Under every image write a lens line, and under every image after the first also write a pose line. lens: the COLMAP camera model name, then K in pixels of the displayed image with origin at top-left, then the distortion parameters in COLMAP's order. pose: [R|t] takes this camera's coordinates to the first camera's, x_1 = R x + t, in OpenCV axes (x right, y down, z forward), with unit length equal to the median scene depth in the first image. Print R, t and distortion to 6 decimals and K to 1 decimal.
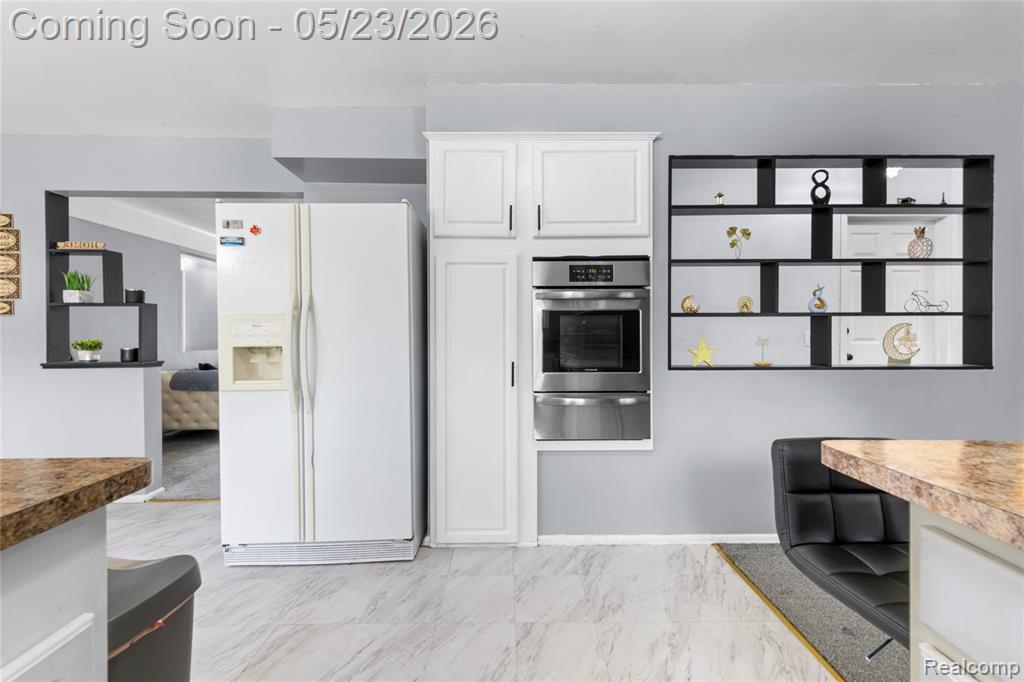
lens RADIAL K [[409.6, 0, 507.6], [0, 409.6, 334.1], [0, 0, 1]] dist [0.013952, -0.000974]
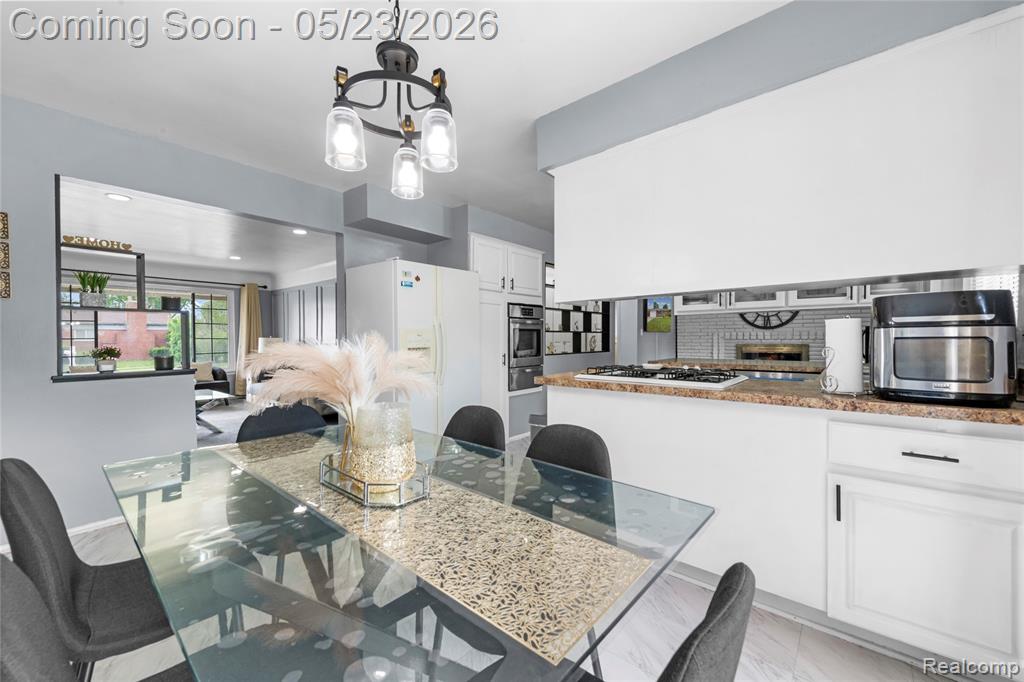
lens RADIAL K [[409.6, 0, 507.7], [0, 409.6, 340.6], [0, 0, 1]] dist [0.013952, -0.000974]
pose [[0.651898, -0.004189, 0.758295, -1.481198], [0.006435, 0.999979, -0.000008, 0.003275], [-0.758279, 0.004885, 0.651912, -0.335148]]
